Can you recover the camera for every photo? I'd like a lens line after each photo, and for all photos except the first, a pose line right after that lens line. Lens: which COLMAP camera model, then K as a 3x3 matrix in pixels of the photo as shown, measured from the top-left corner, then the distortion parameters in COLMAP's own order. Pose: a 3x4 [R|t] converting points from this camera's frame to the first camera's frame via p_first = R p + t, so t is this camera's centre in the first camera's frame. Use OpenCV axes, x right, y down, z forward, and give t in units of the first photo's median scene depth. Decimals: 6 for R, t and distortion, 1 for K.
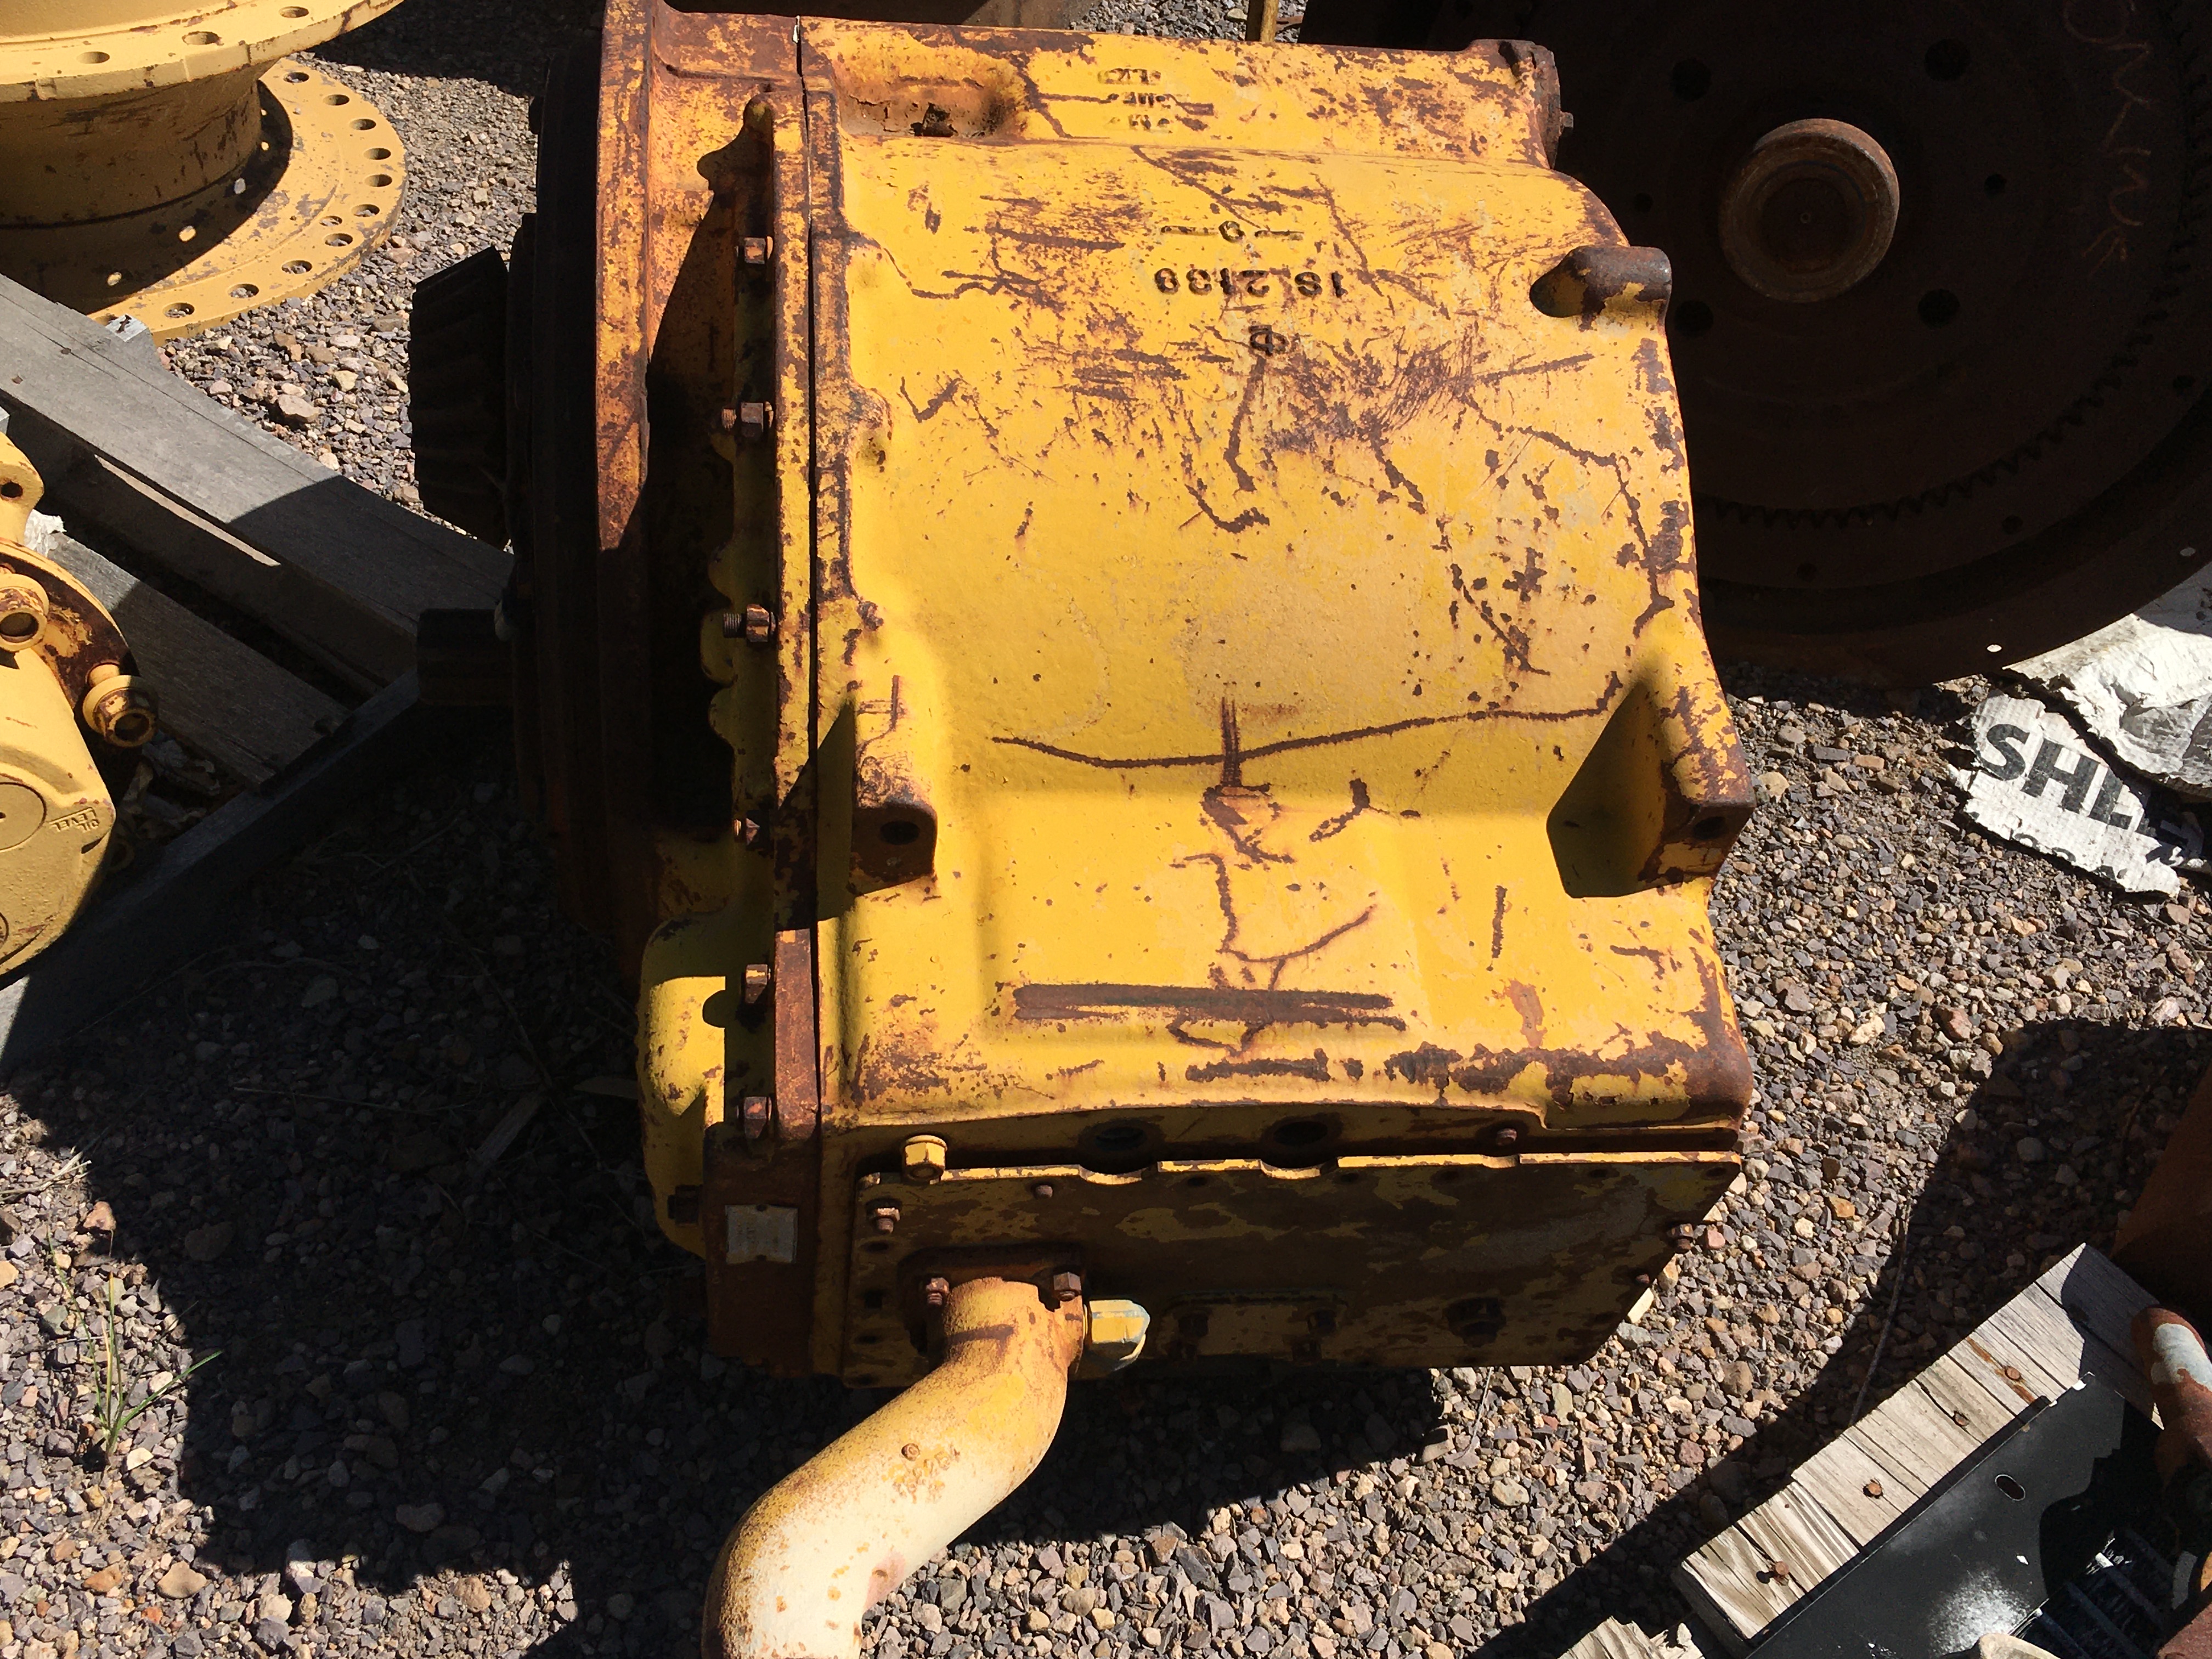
lens RADIAL K [[2350.8, 0, 1119.2], [0, 2350.8, 810.0], [0, 0, 1]] dist [0.058371, 0.024749]
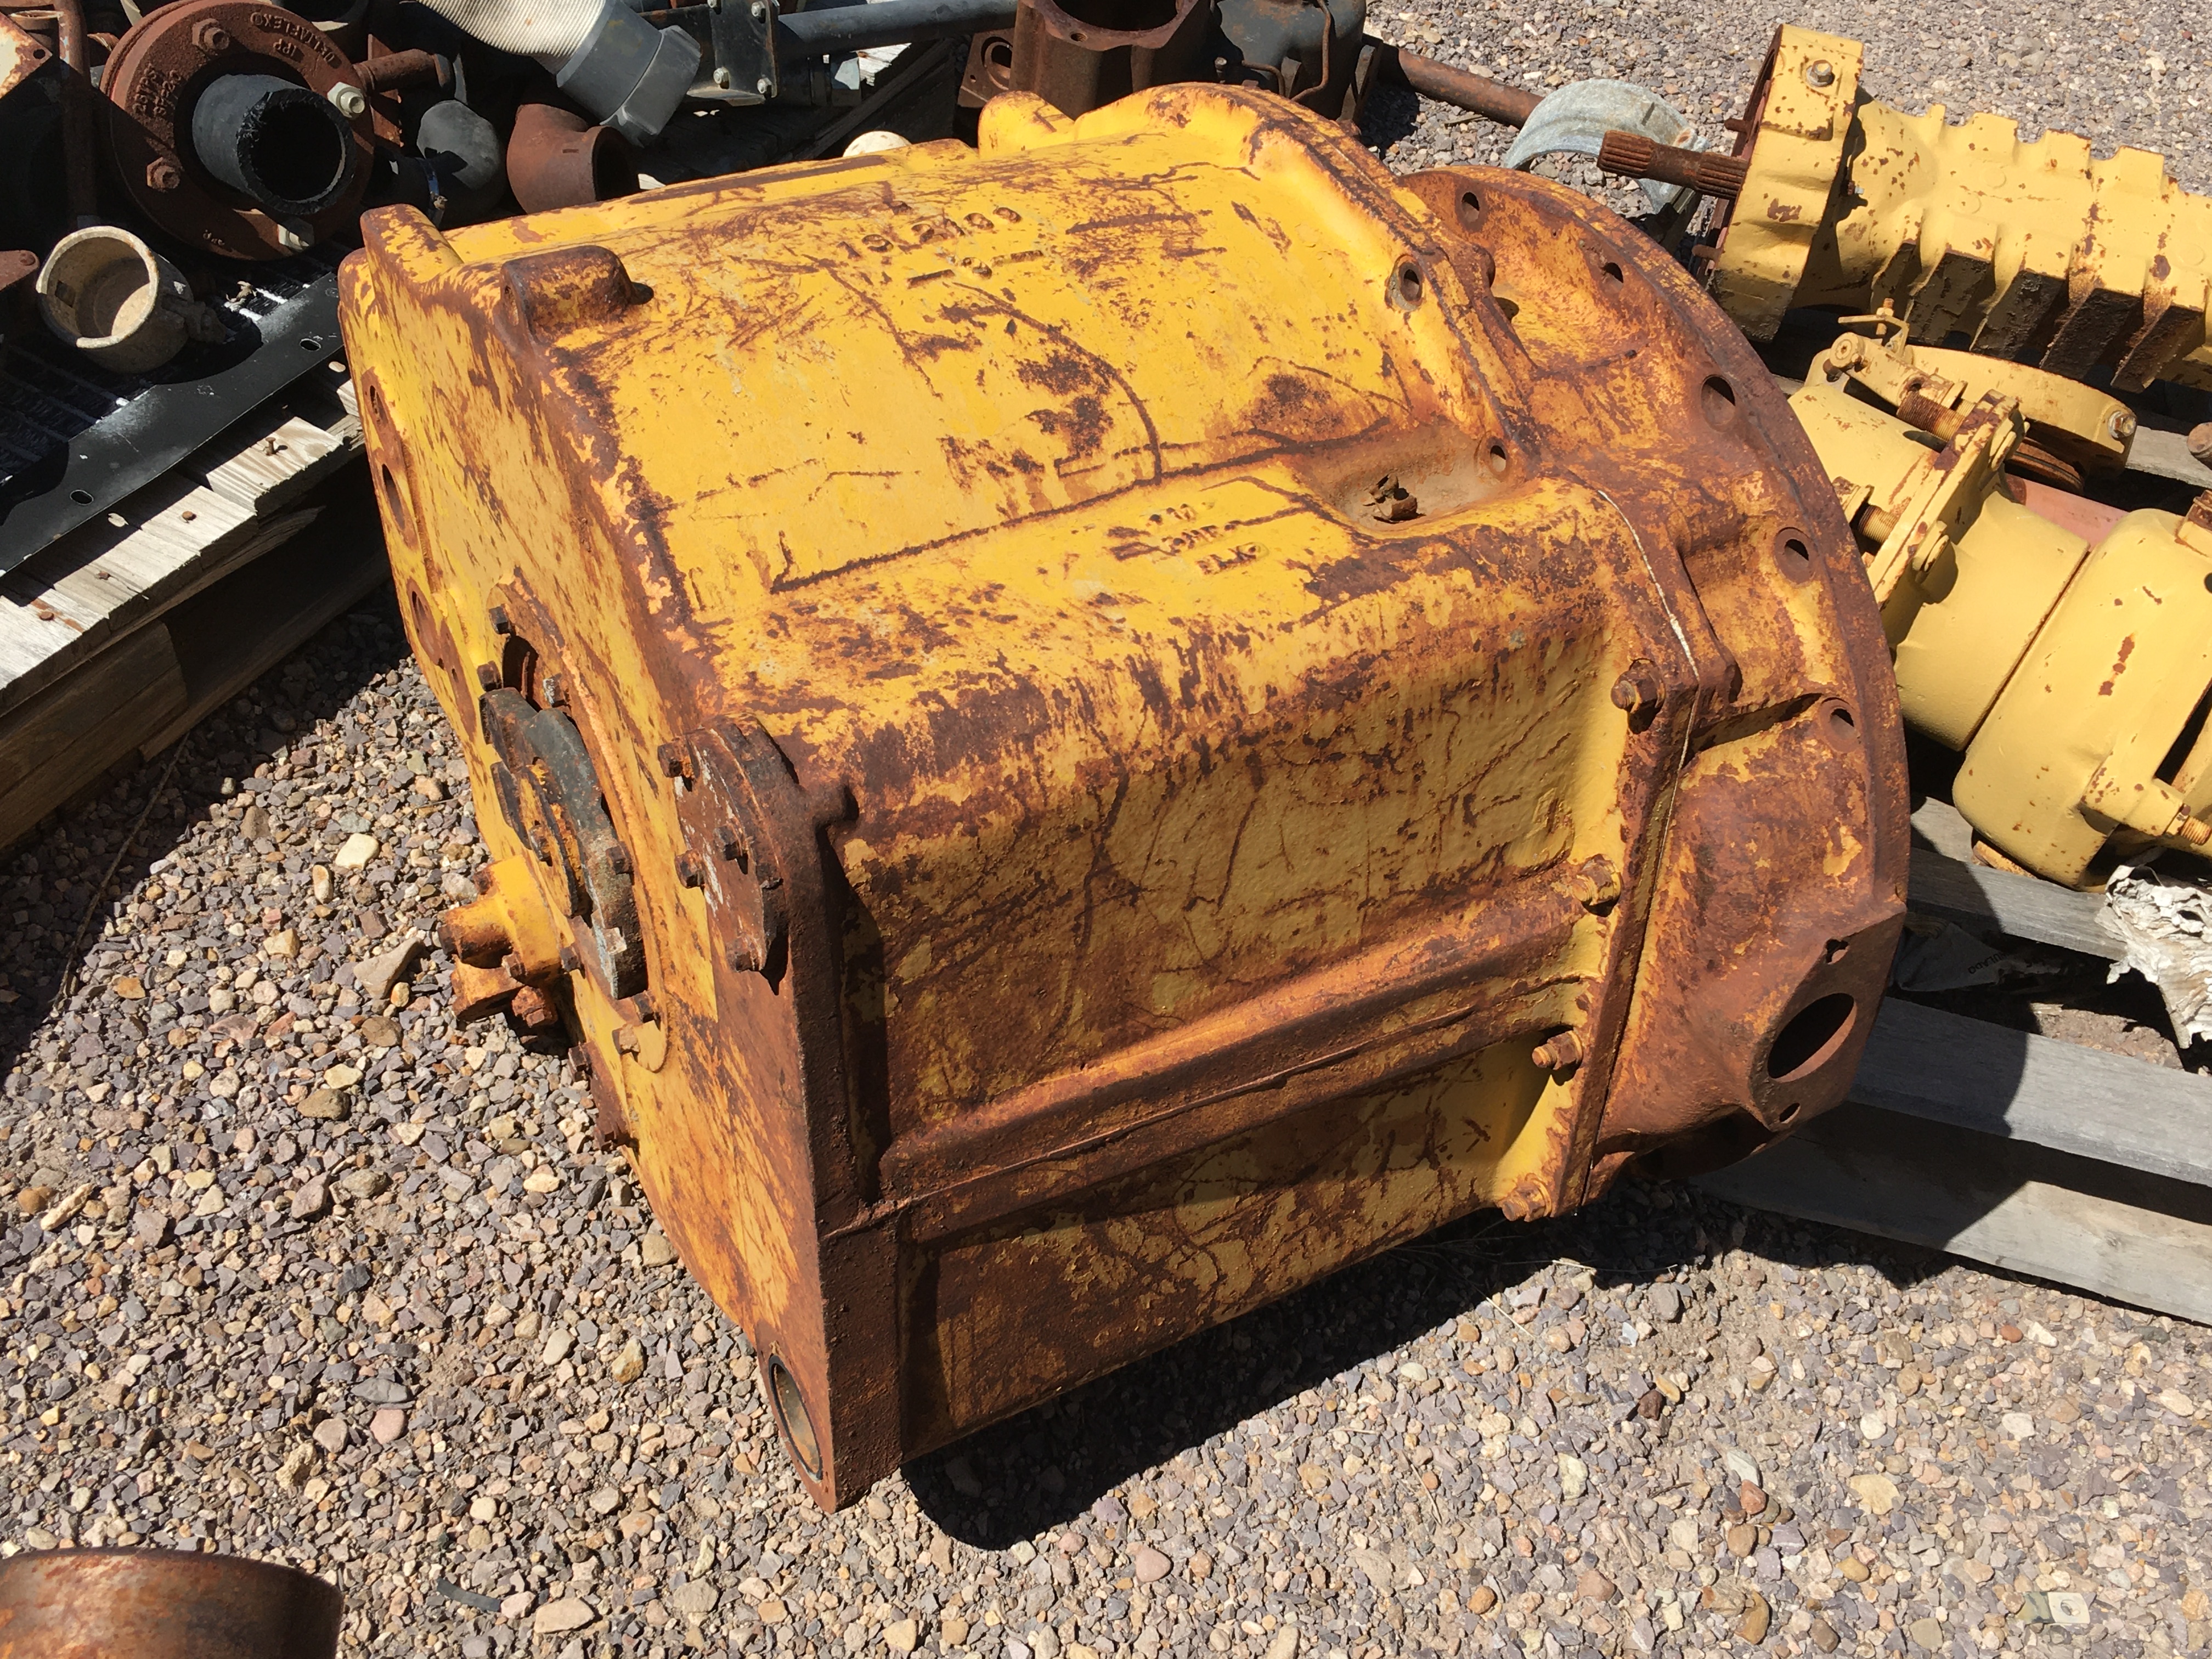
lens RADIAL K [[2207.5, 0, 1072.4], [0, 2207.5, 834.5], [0, 0, 1]] dist [0.070140, -0.076240]
pose [[-0.904633, 0.133171, -0.404852, 0.401535], [-0.409098, -0.004998, 0.912477, -1.068479], [0.119492, 0.991081, 0.059001, 1.171935]]
